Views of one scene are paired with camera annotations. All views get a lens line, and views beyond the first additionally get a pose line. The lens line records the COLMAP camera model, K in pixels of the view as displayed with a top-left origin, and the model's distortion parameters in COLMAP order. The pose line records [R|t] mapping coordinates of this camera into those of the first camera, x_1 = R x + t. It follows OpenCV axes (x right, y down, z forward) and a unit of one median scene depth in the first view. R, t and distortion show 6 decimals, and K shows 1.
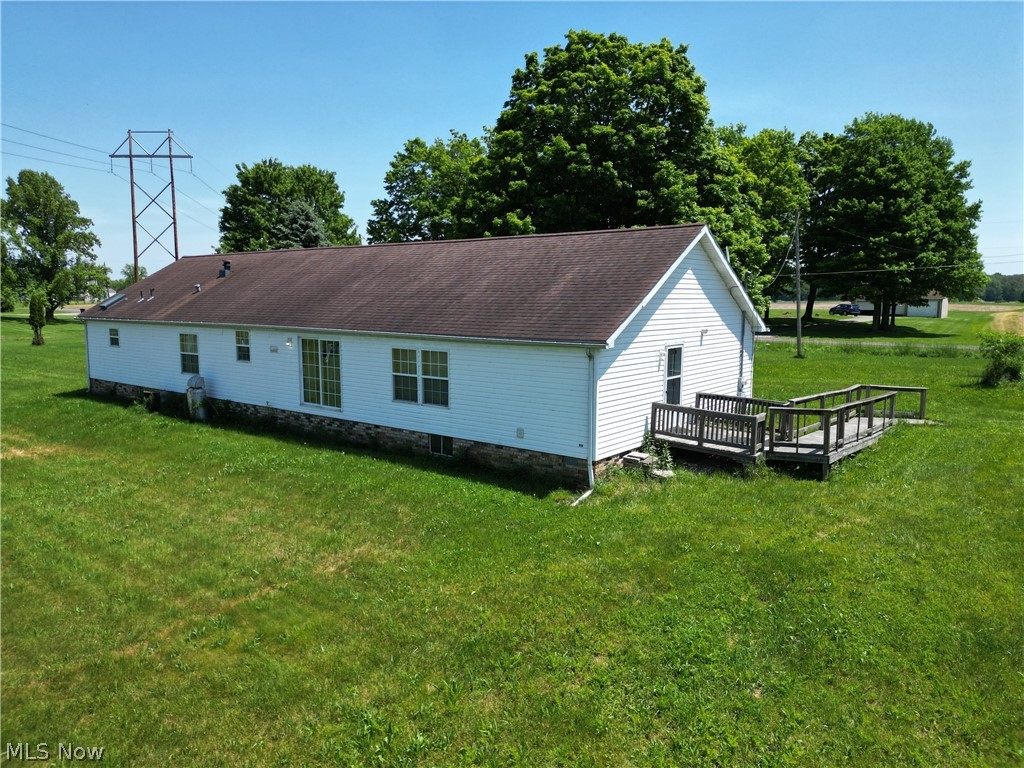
lens RADIAL K [[713.1, 0, 508.6], [0, 713.1, 388.0], [0, 0, 1]] dist [0.062228, -0.050288]
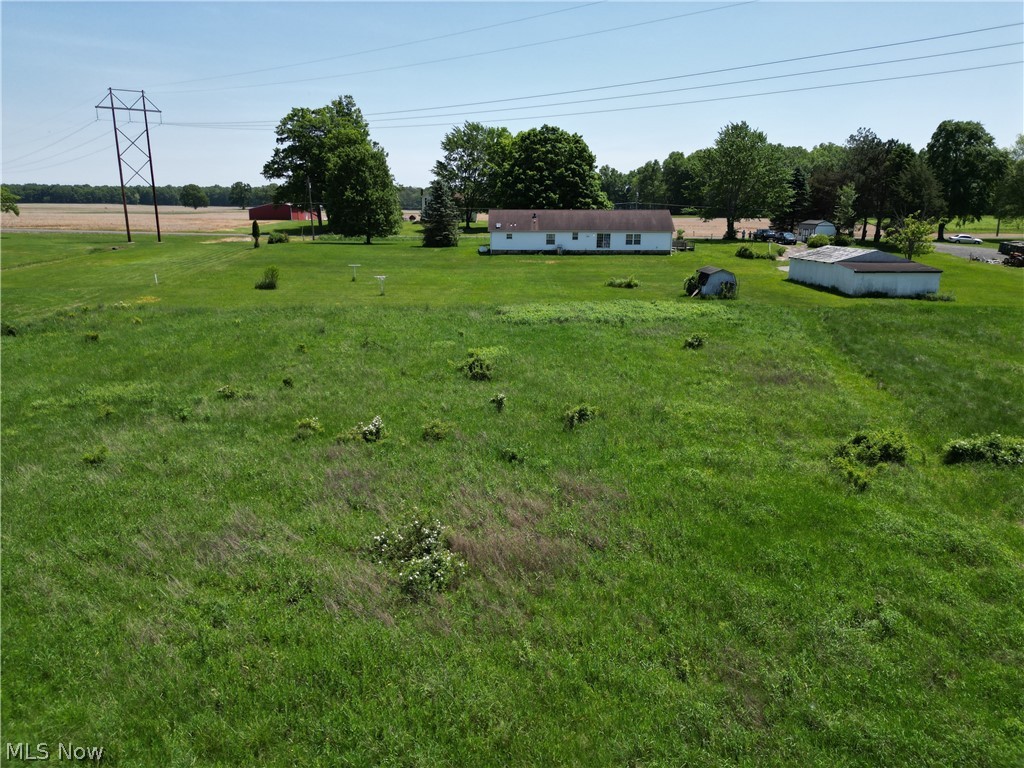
lens RADIAL K [[713.1, 0, 508.2], [0, 713.1, 388.9], [0, 0, 1]] dist [0.062228, -0.050288]
pose [[0.783609, -0.152064, 0.602357, -3.688709], [0.074238, 0.985554, 0.152225, 0.174130], [-0.616803, -0.074567, 0.783577, -2.348139]]
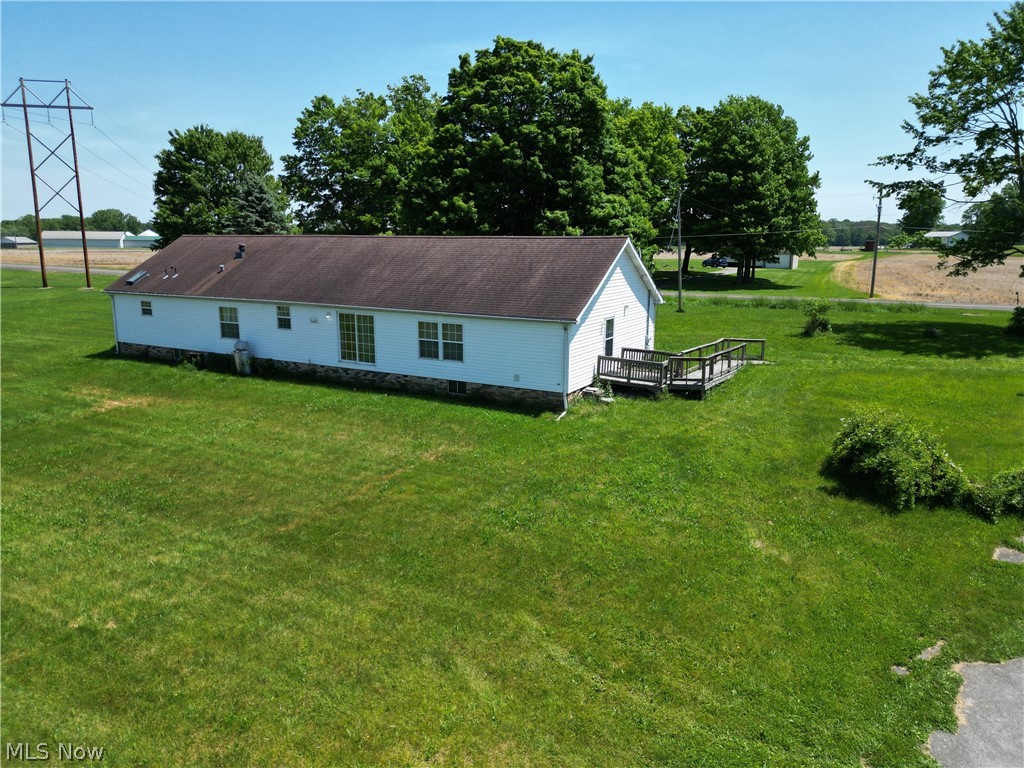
lens RADIAL K [[713.1, 0, 507.4], [0, 713.1, 385.6], [0, 0, 1]] dist [0.062228, -0.050288]
pose [[0.987675, -0.030264, 0.153562, -0.186758], [0.018936, 0.997026, 0.074702, -0.026936], [-0.155366, -0.070873, 0.985311, -0.402406]]
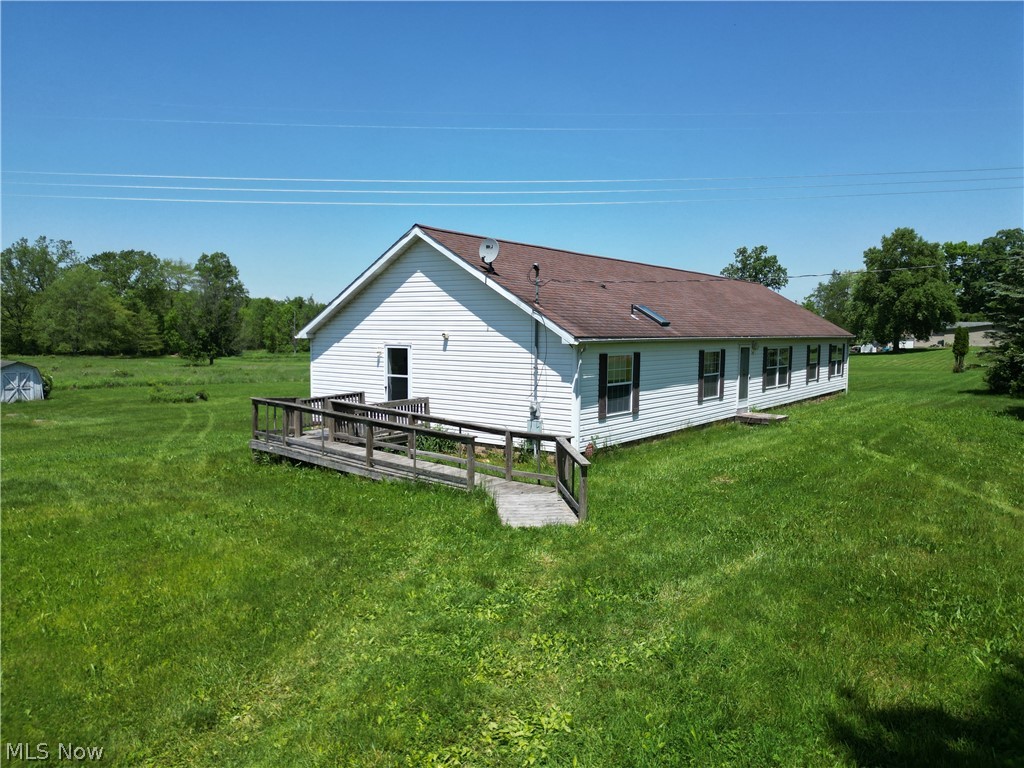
lens RADIAL K [[713.1, 0, 512.0], [0, 713.1, 383.9], [0, 0, 1]] dist [0.062228, -0.050288]
pose [[0.009408, 0.076827, -0.997000, 1.075761], [-0.129272, 0.988771, 0.074973, -0.087050], [0.991564, 0.128179, 0.019234, 0.961126]]
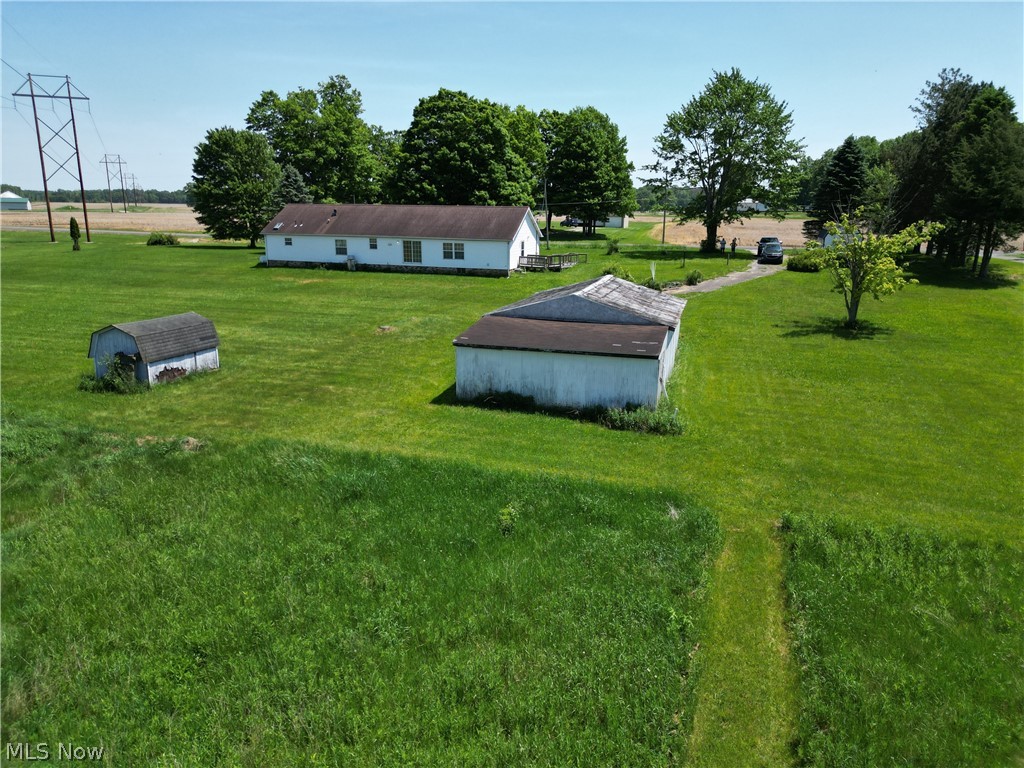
lens RADIAL K [[713.1, 0, 505.2], [0, 713.1, 386.8], [0, 0, 1]] dist [0.062228, -0.050288]
pose [[0.941656, -0.079558, 0.327038, -0.931673], [0.038709, 0.990813, 0.129578, 0.171655], [-0.334342, -0.109358, 0.936085, -2.086573]]
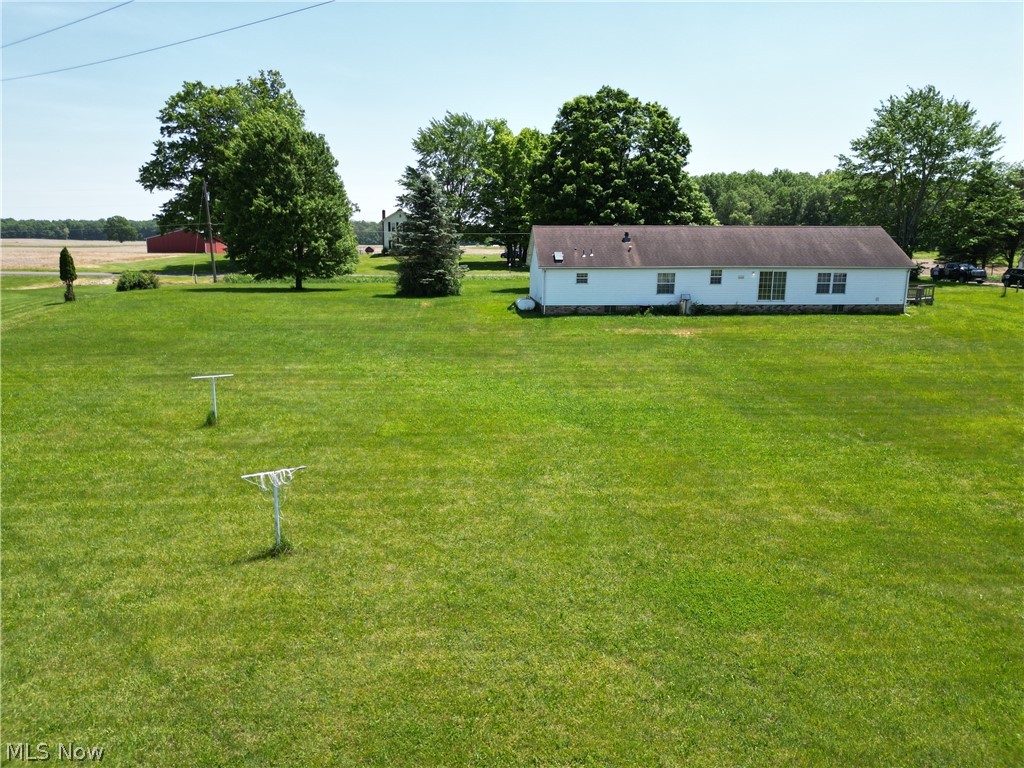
lens RADIAL K [[713.1, 0, 509.1], [0, 713.1, 386.4], [0, 0, 1]] dist [0.062228, -0.050288]
pose [[0.740682, -0.132171, 0.658726, -2.439203], [0.081260, 0.990884, 0.107448, -0.017664], [-0.666923, -0.026056, 0.744671, -0.177185]]
